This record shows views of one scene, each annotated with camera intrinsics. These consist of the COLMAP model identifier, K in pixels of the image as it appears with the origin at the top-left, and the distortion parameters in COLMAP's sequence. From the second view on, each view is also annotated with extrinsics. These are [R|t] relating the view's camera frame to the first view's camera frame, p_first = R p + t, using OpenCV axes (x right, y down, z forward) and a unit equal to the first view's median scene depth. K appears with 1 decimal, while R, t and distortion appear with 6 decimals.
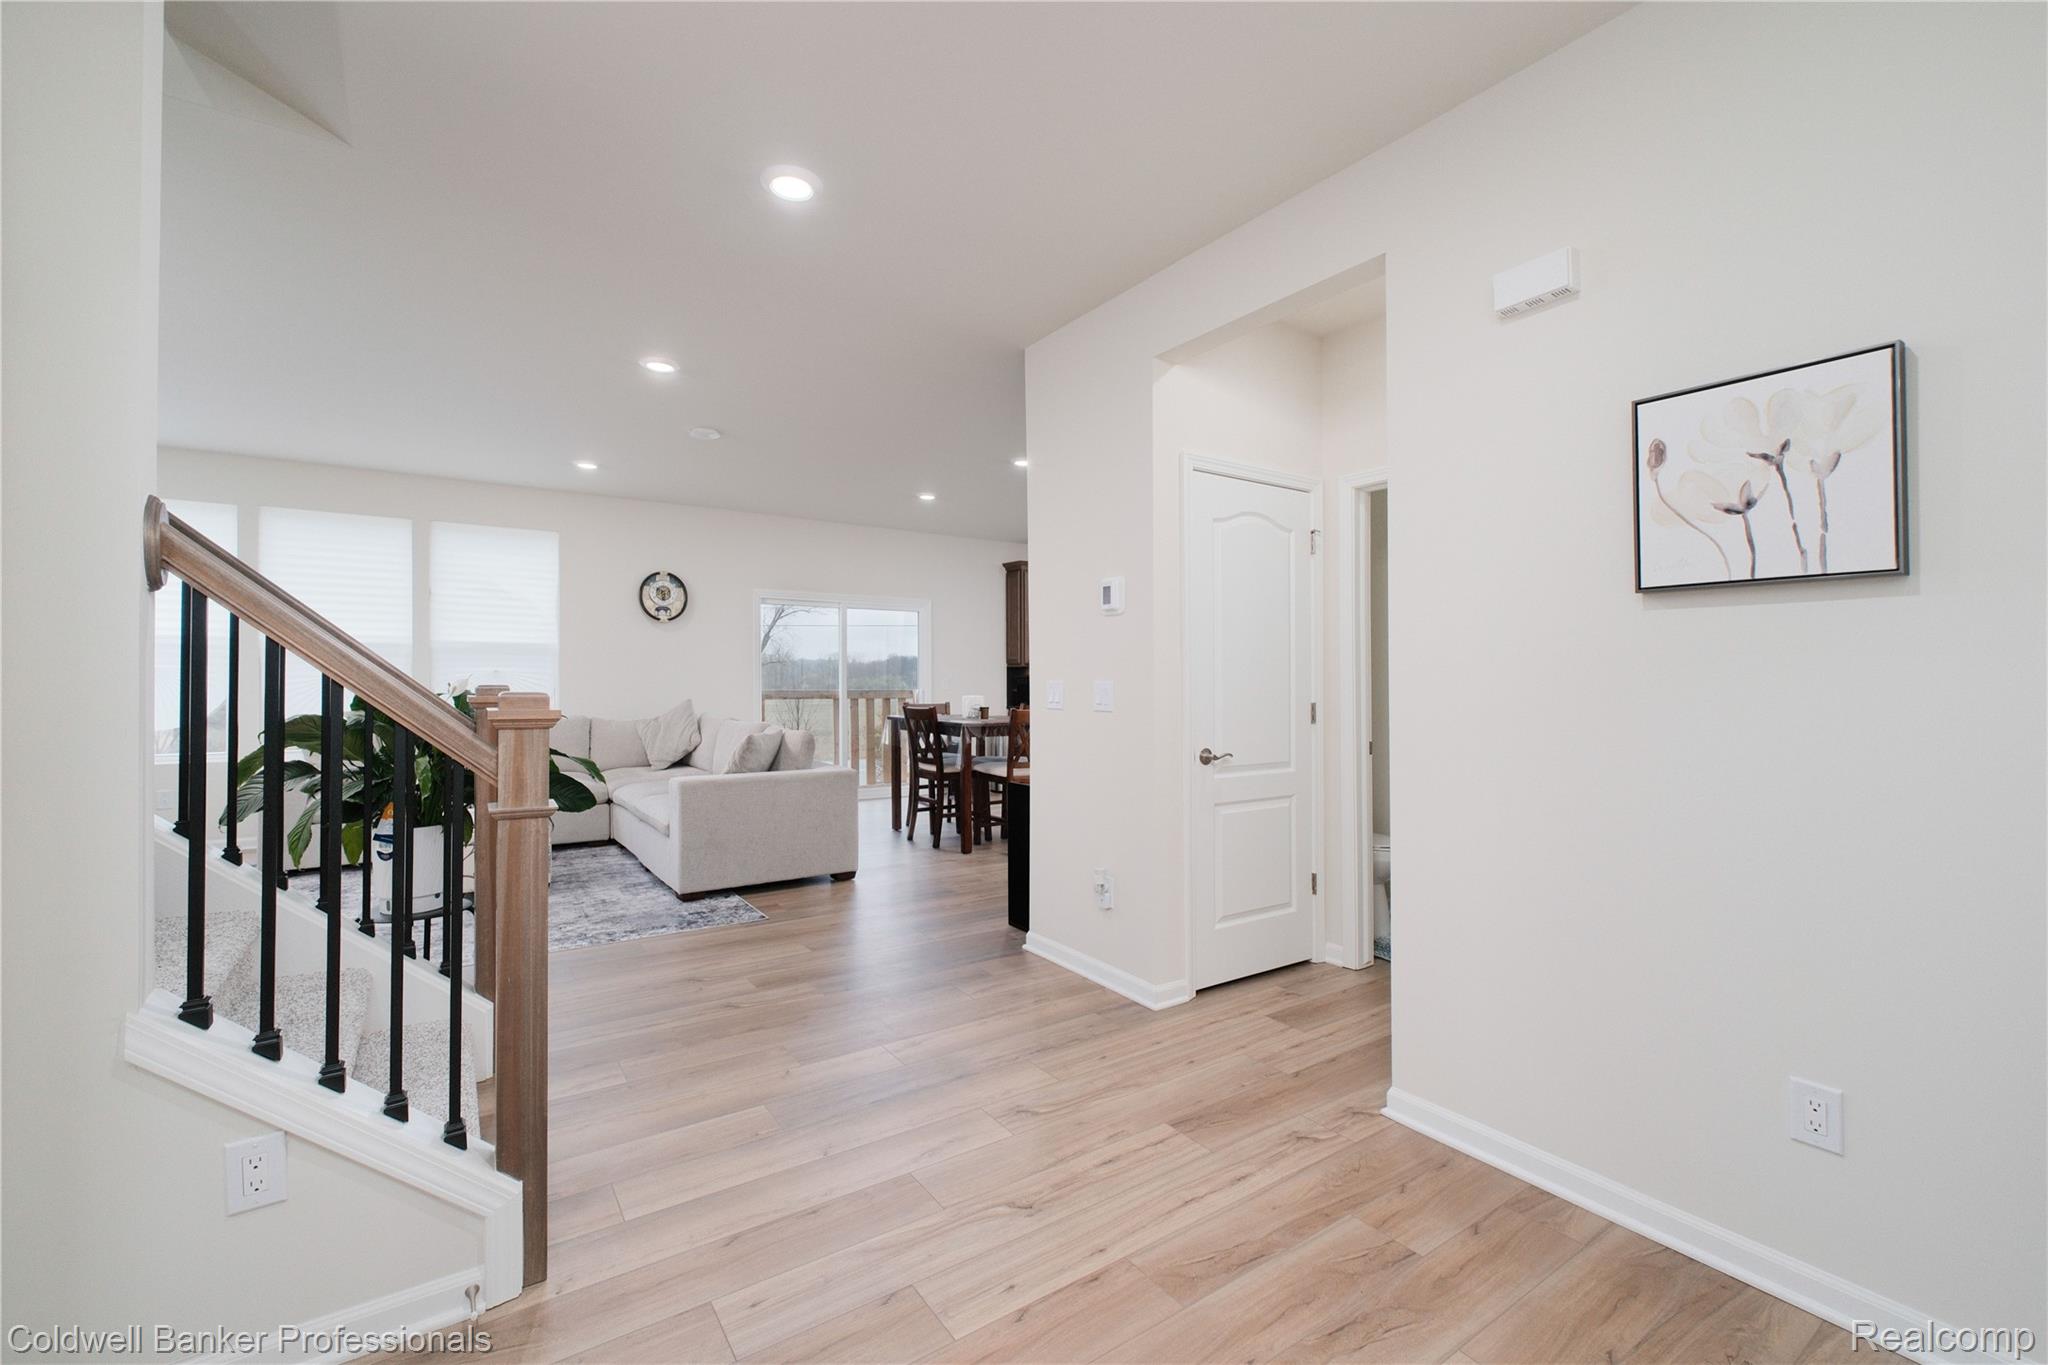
lens RADIAL K [[861.6, 0, 1026.8], [0, 861.6, 669.7], [0, 0, 1]] dist [-0.001919, -0.000480]
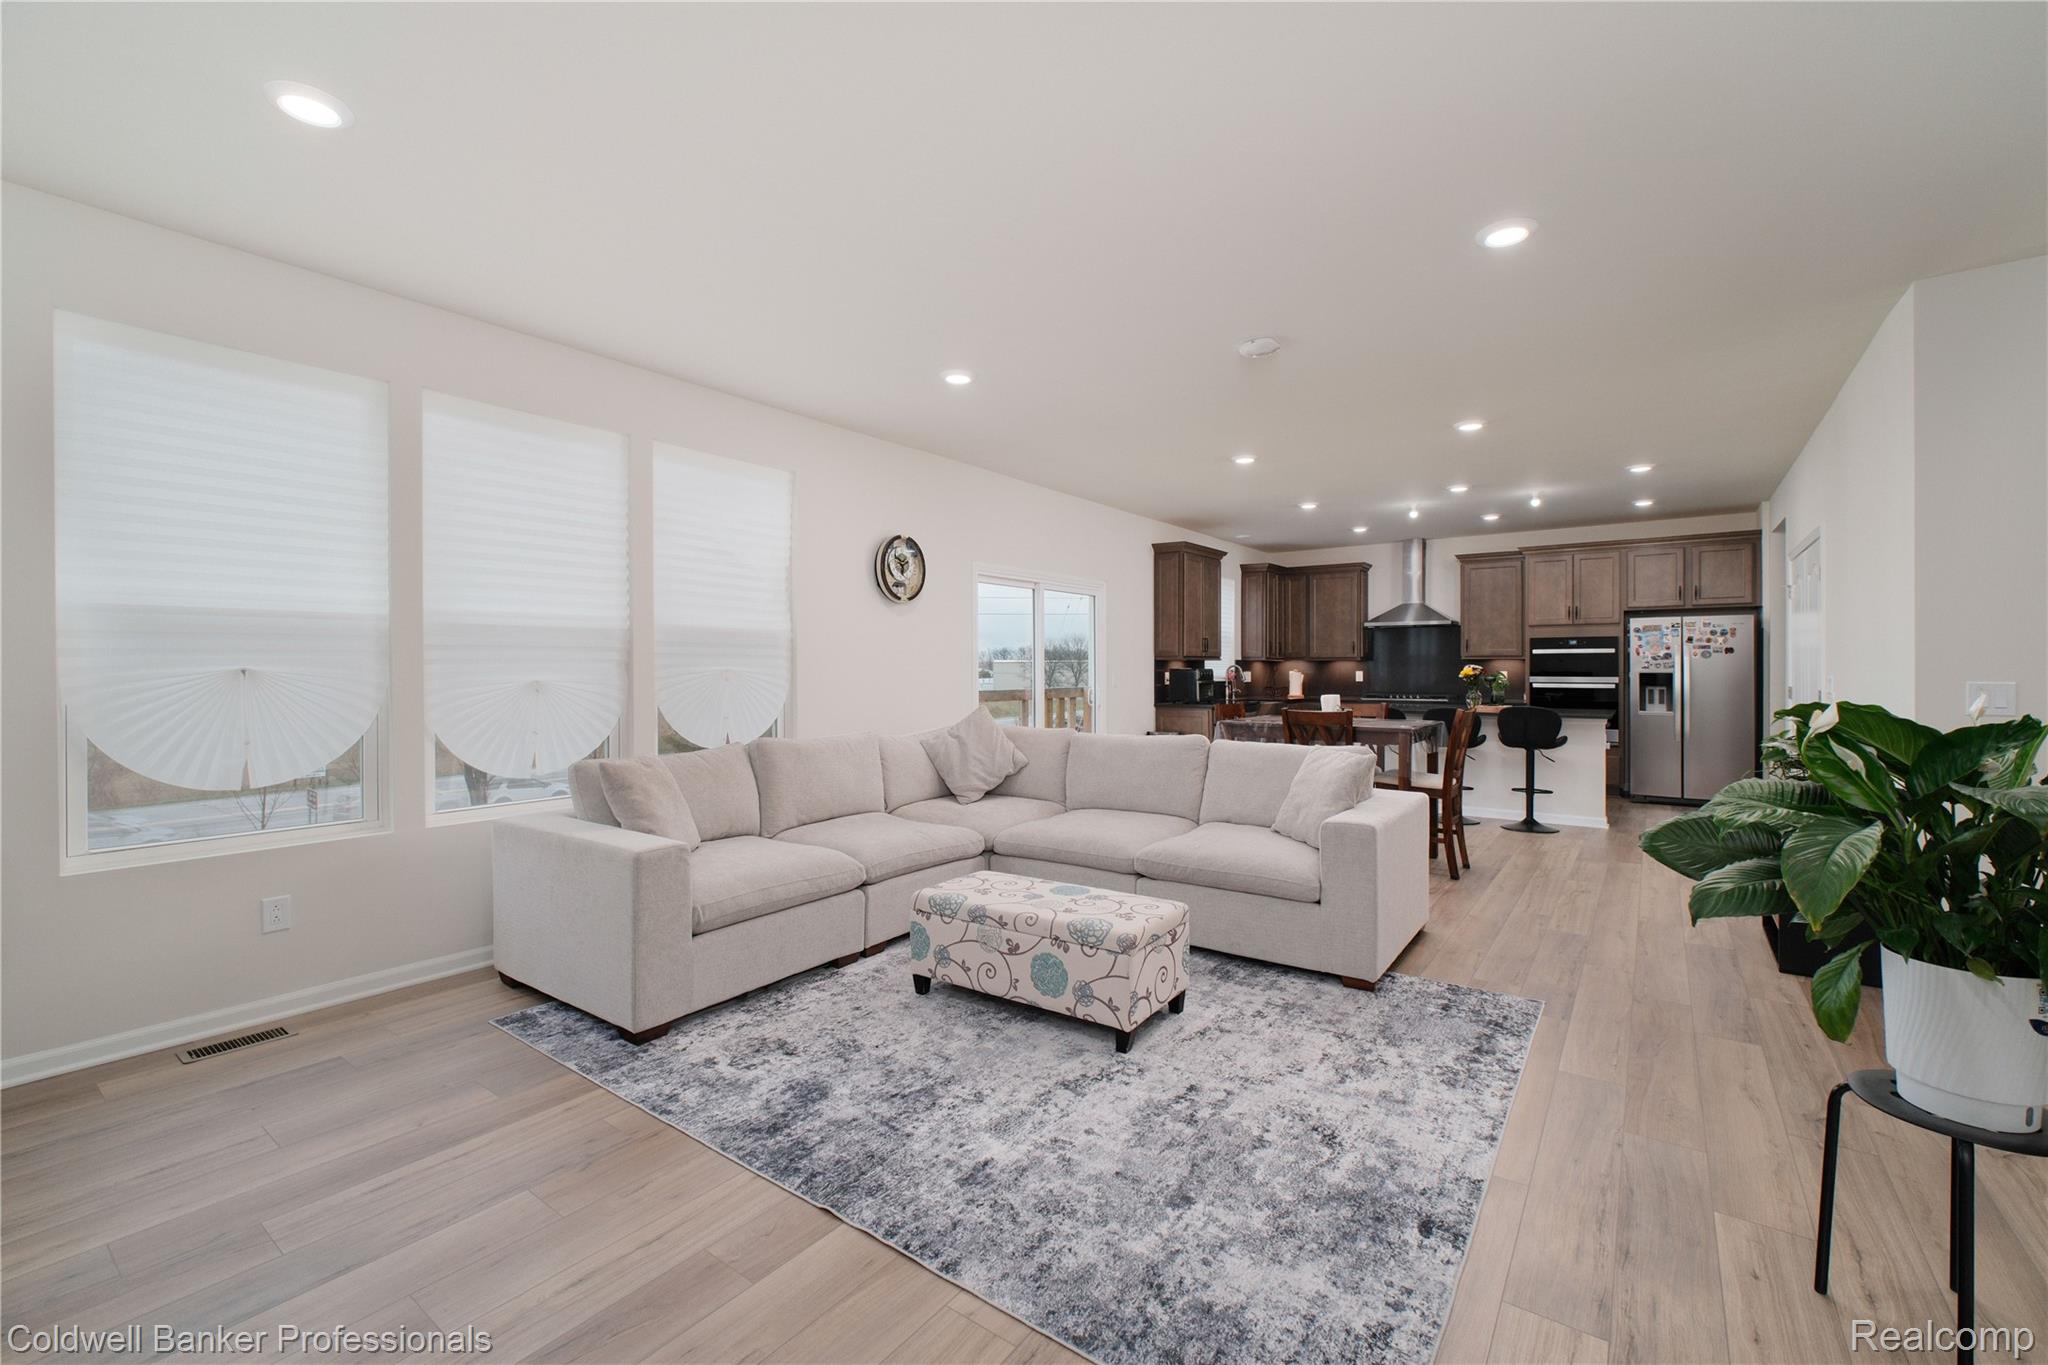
lens RADIAL K [[861.6, 0, 1026.8], [0, 861.6, 669.7], [0, 0, 1]] dist [-0.001919, -0.000480]
pose [[0.944301, -0.009225, 0.328955, -0.568562], [0.004549, 0.999877, 0.014980, -0.007701], [-0.329053, -0.012650, 0.944227, 0.261575]]
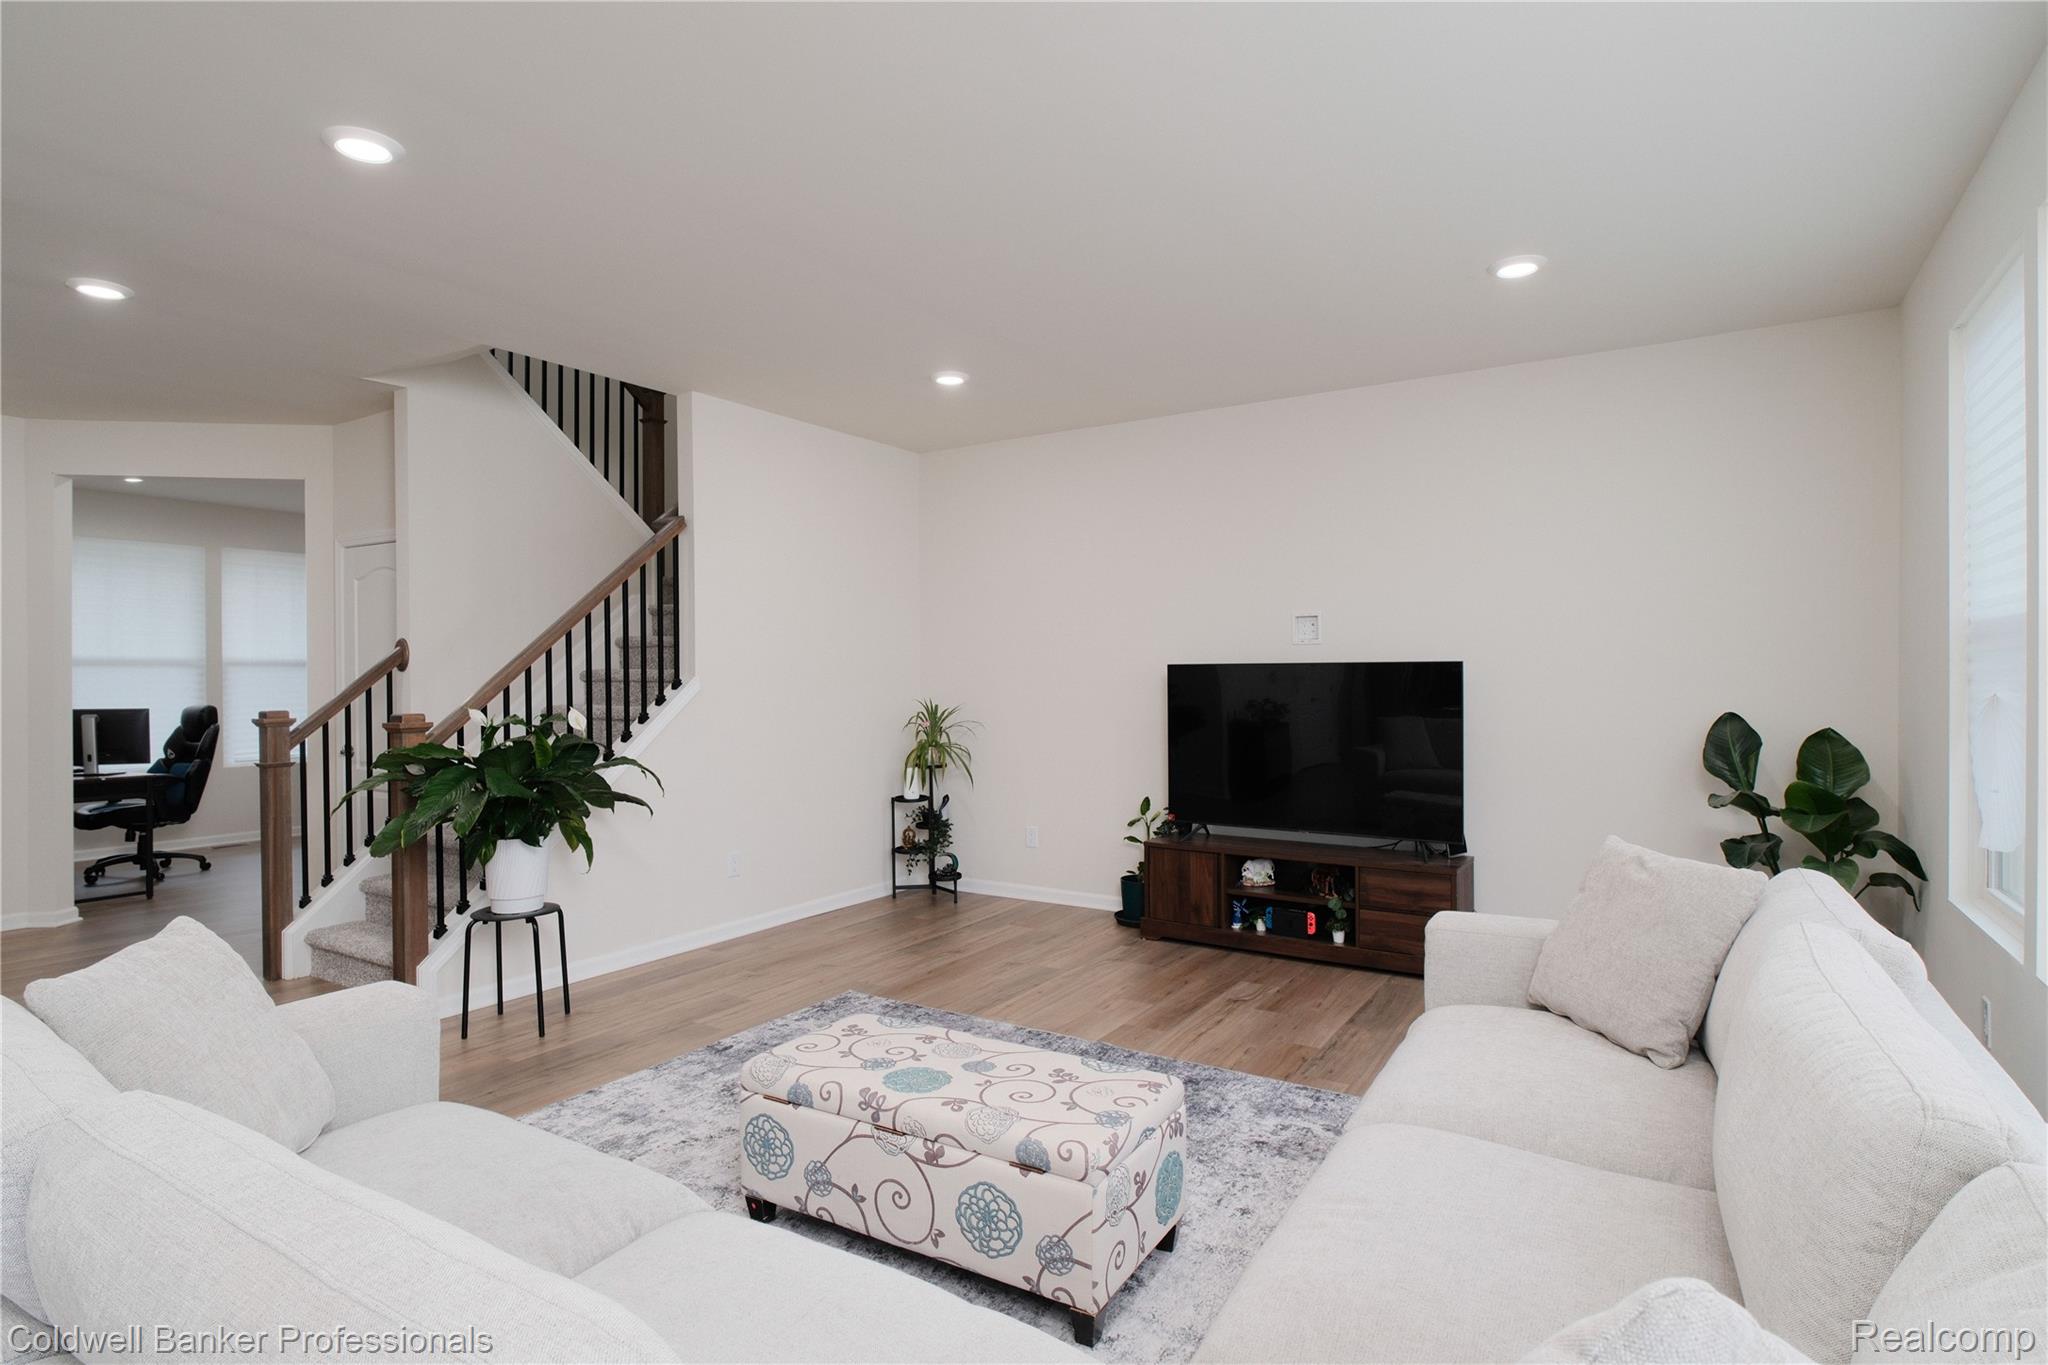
lens RADIAL K [[1043.4, 0, 1034.5], [0, 1043.4, 686.0], [0, 0, 1]] dist [-0.002093, -0.000028]
pose [[-0.916533, 0.001940, -0.399953, -0.304604], [0.002282, 0.999997, -0.000378, -0.007377], [0.399951, -0.001259, -0.916535, 0.988347]]
